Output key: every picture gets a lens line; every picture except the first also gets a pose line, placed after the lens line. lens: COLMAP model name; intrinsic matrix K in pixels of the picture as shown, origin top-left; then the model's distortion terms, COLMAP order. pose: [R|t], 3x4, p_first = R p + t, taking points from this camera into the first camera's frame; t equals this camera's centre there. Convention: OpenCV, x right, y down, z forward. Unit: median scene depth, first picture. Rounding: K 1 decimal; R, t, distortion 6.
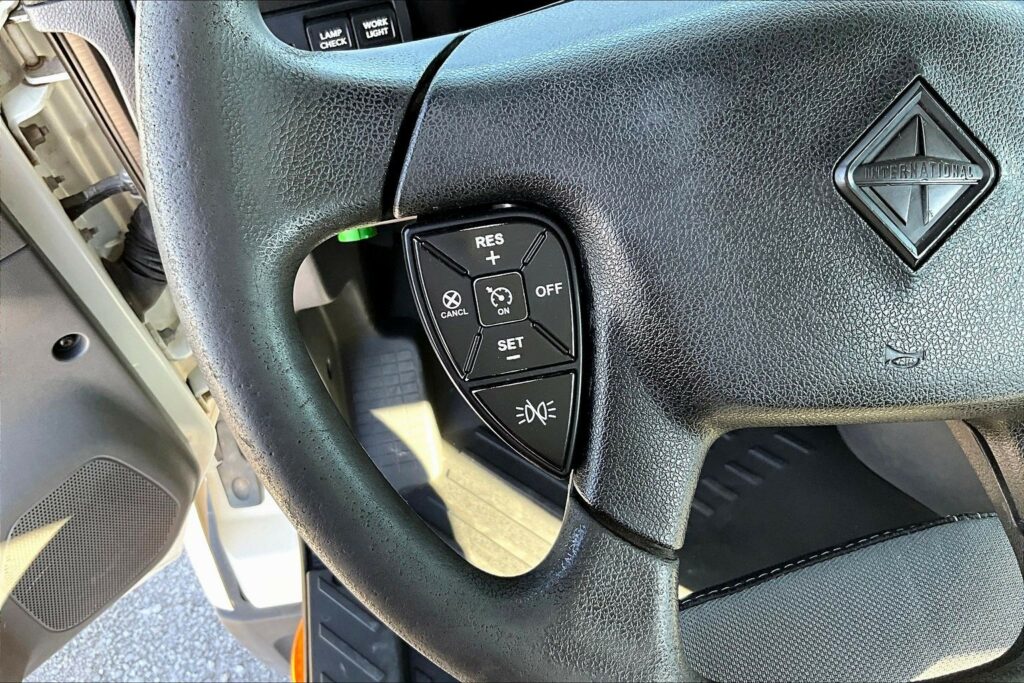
lens RADIAL K [[840.0, 0, 509.7], [0, 840.0, 336.5], [0, 0, 1]] dist [0.118347, -0.245348]
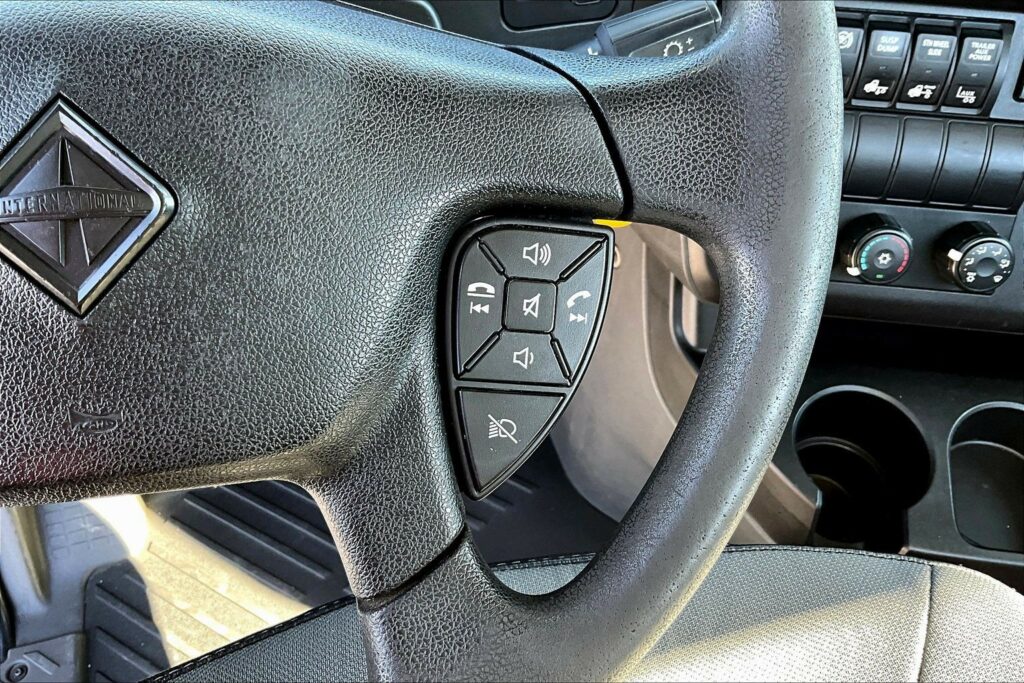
lens RADIAL K [[840.0, 0, 509.7], [0, 840.0, 336.5], [0, 0, 1]] dist [0.118347, -0.245348]
pose [[0.989686, -0.049361, 0.134480, 0.208753], [0.056244, 0.997269, -0.047874, 0.001424], [-0.131749, 0.054944, 0.989759, 0.023293]]
